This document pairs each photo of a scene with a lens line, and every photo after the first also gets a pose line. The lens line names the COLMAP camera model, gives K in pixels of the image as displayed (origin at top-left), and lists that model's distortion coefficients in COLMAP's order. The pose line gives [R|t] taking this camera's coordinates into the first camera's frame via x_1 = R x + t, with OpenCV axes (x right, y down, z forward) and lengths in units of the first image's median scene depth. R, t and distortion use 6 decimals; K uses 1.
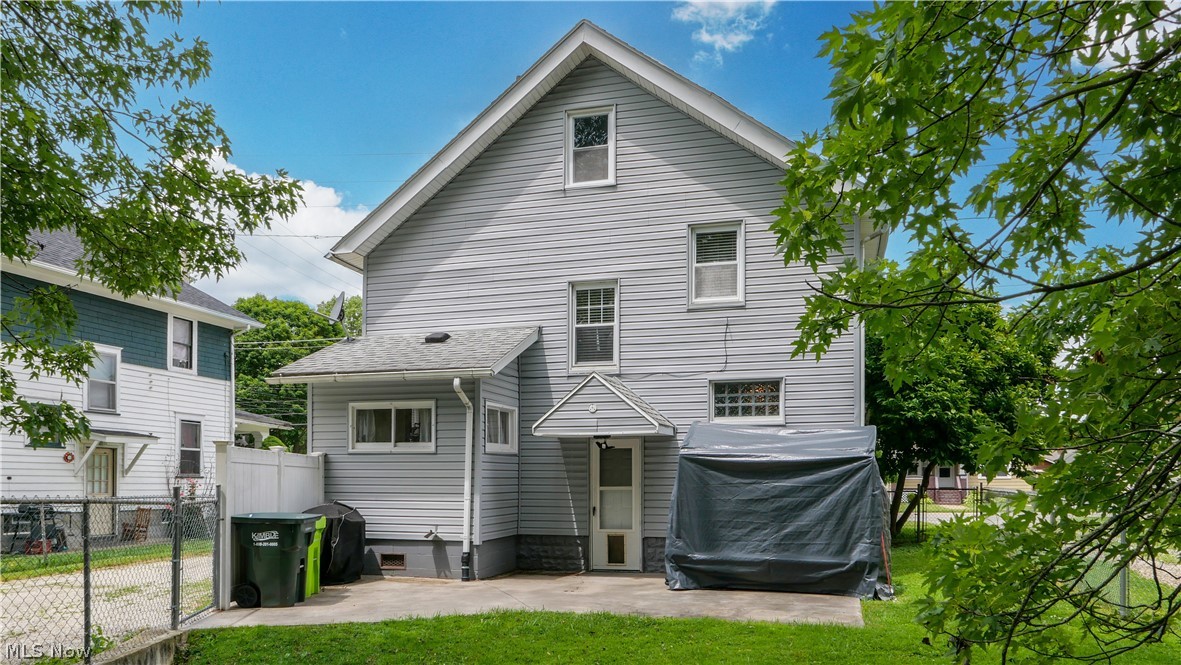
lens RADIAL K [[838.0, 0, 593.6], [0, 838.0, 479.3], [0, 0, 1]] dist [-0.006457, 0.000130]
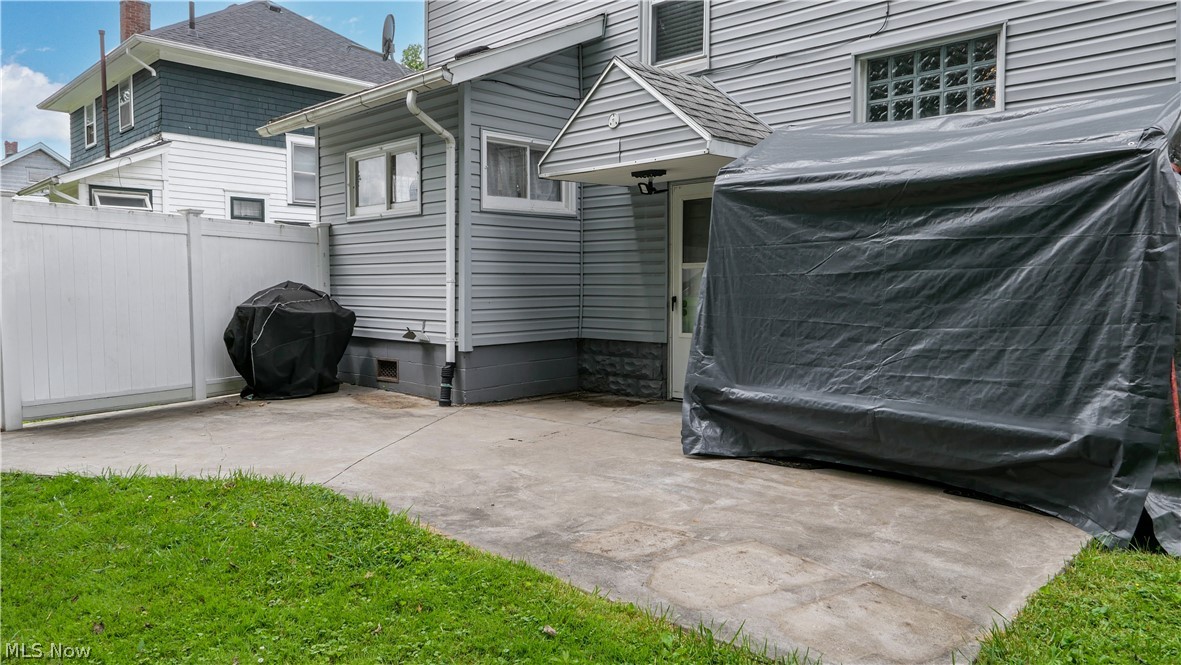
lens RADIAL K [[789.3, 0, 590.5], [0, 789.3, 332.5], [0, 0, 1]] dist [-0.024195, 0.001011]
pose [[0.886330, 0.026652, -0.462286, 0.227984], [0.001970, 0.998116, 0.061321, 0.025073], [0.463050, -0.055261, 0.884608, 0.488858]]
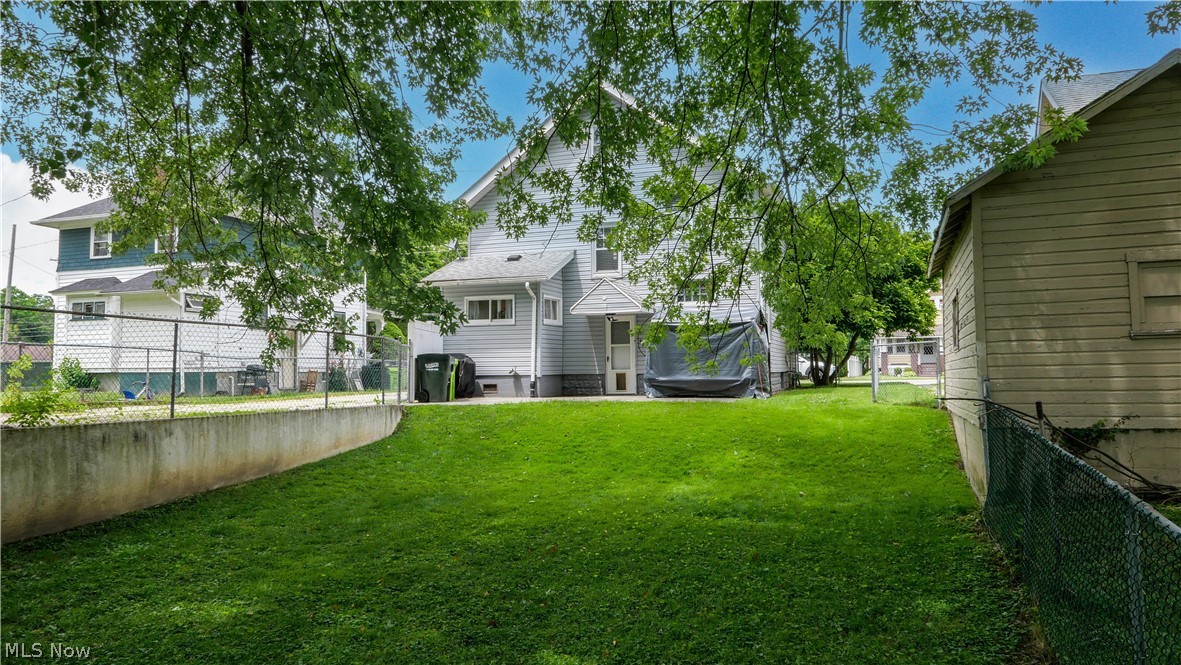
lens RADIAL K [[789.3, 0, 590.5], [0, 789.3, 332.5], [0, 0, 1]] dist [-0.024195, 0.001011]
pose [[0.997936, -0.012335, -0.063027, 0.070429], [0.009461, 0.998911, -0.045693, 0.060208], [0.063522, 0.045002, 0.996965, -0.616639]]
